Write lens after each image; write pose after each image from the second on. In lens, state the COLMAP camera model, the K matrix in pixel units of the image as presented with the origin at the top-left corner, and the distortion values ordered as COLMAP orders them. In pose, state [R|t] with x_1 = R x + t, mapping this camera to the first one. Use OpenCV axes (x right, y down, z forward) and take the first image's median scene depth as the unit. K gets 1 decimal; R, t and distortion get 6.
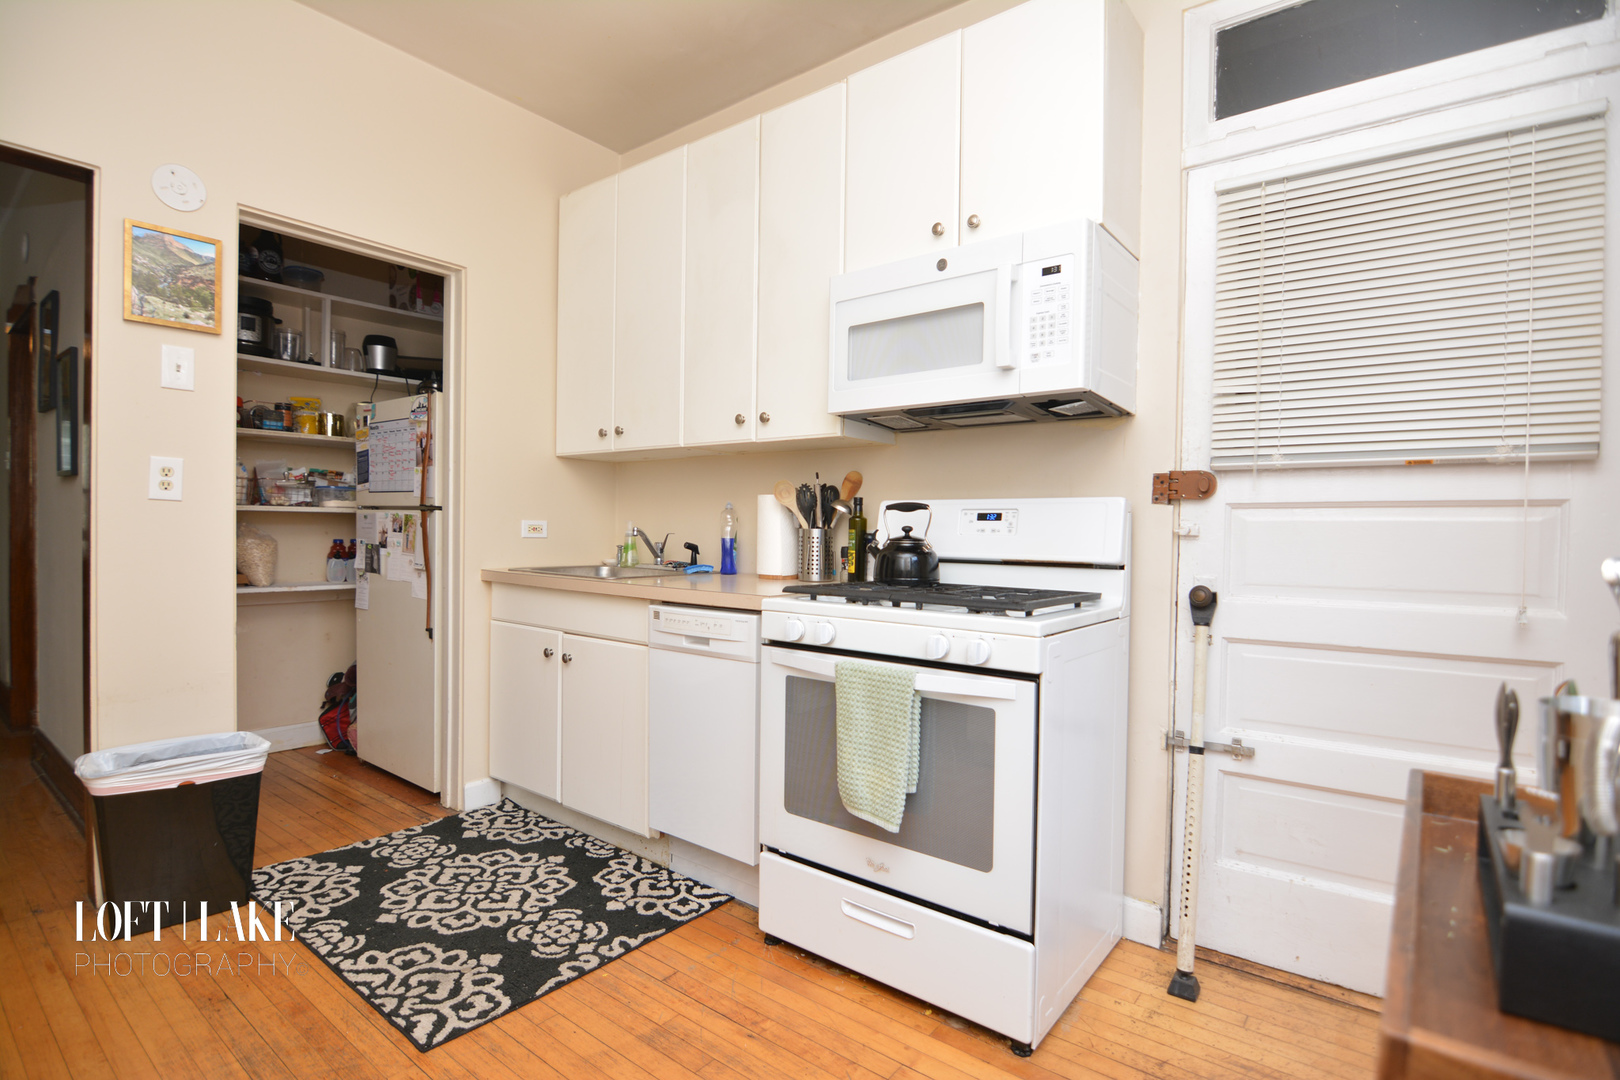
lens RADIAL K [[787.3, 0, 814.0], [0, 787.3, 548.9], [0, 0, 1]] dist [-0.009683, -0.009455]
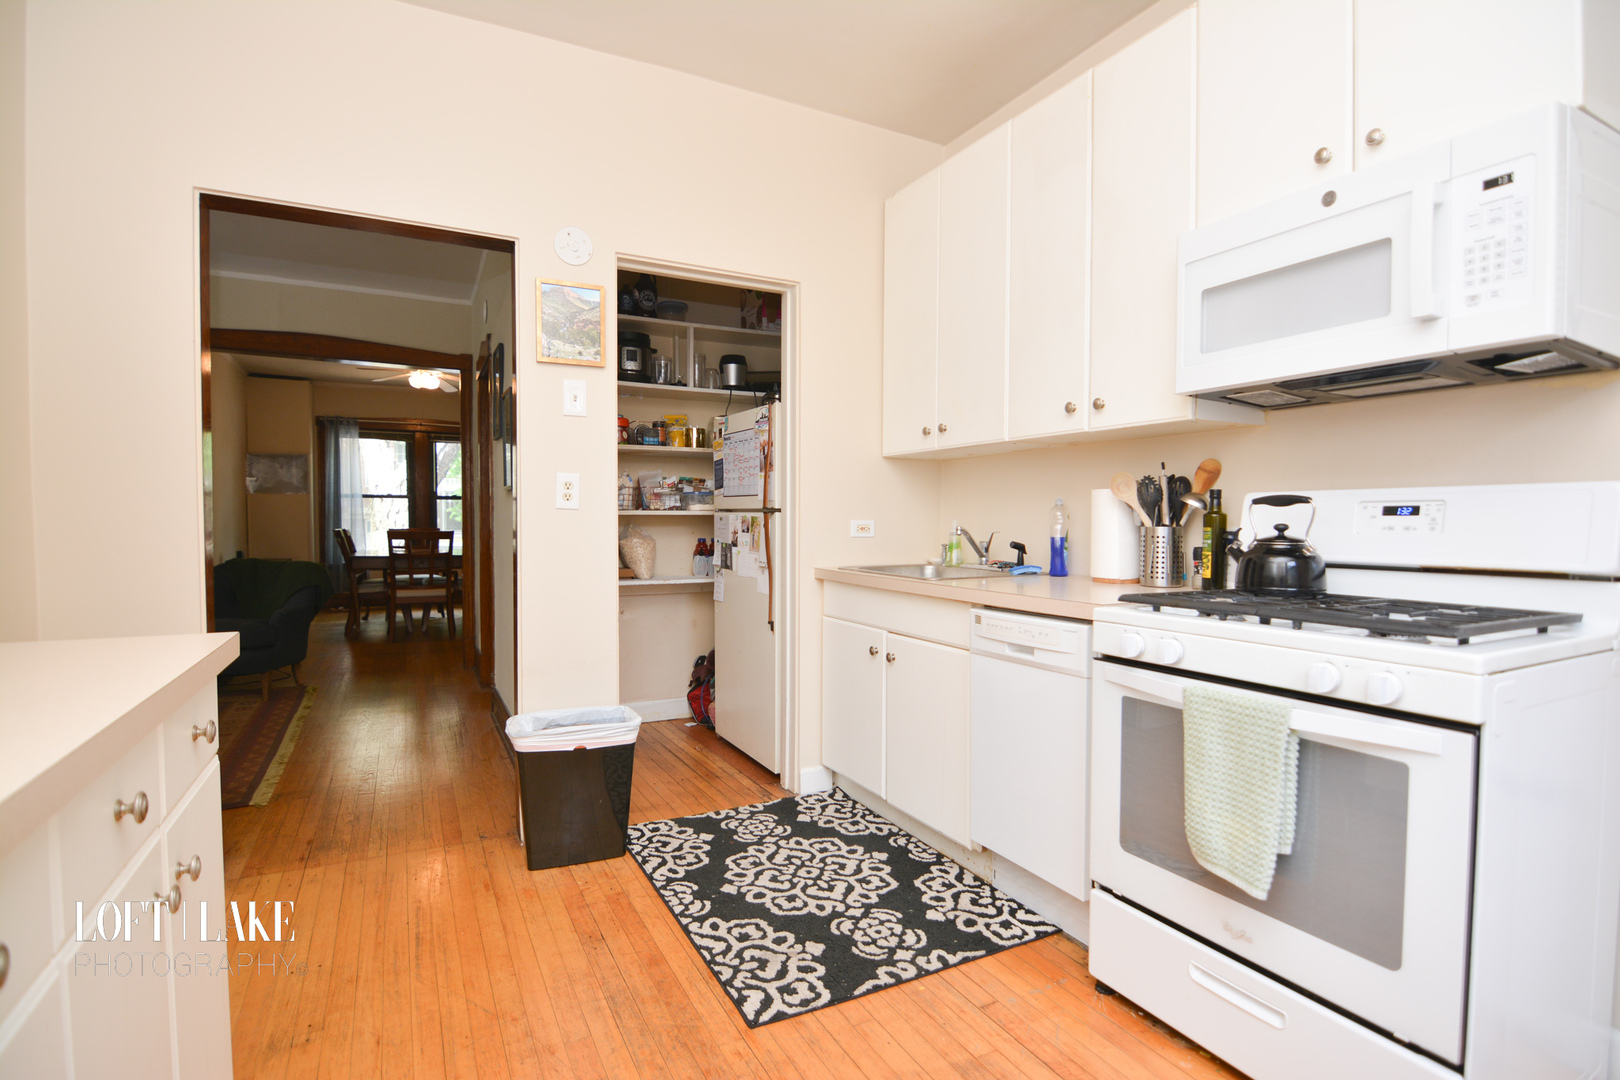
lens RADIAL K [[787.3, 0, 808.7], [0, 787.3, 548.2], [0, 0, 1]] dist [-0.009683, -0.009455]
pose [[0.910665, 0.001061, -0.413145, 0.007192], [0.002023, 0.999973, 0.007027, -0.010168], [0.413141, -0.007236, 0.910638, 0.048484]]
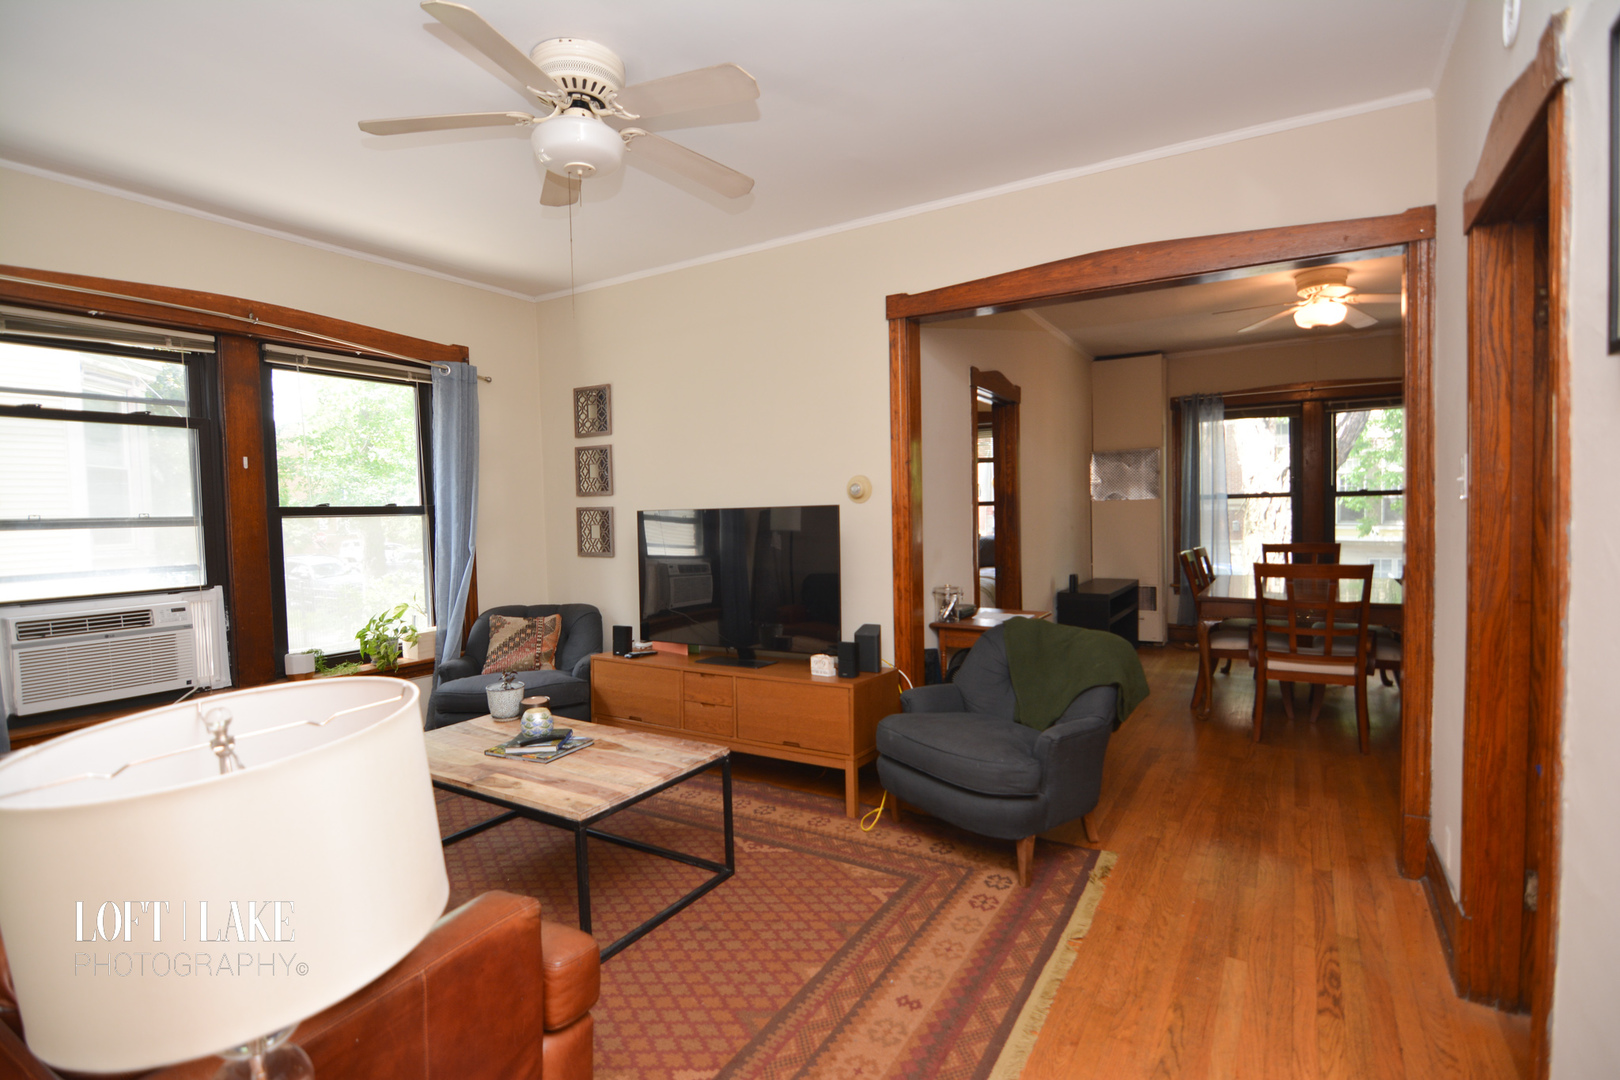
lens RADIAL K [[787.3, 0, 802.6], [0, 787.3, 535.0], [0, 0, 1]] dist [-0.009683, -0.009455]
pose [[0.113562, 0.011864, -0.993460, -0.390419], [-0.000513, 0.999929, 0.011882, -0.065438], [0.993531, -0.000840, 0.113560, 0.367777]]
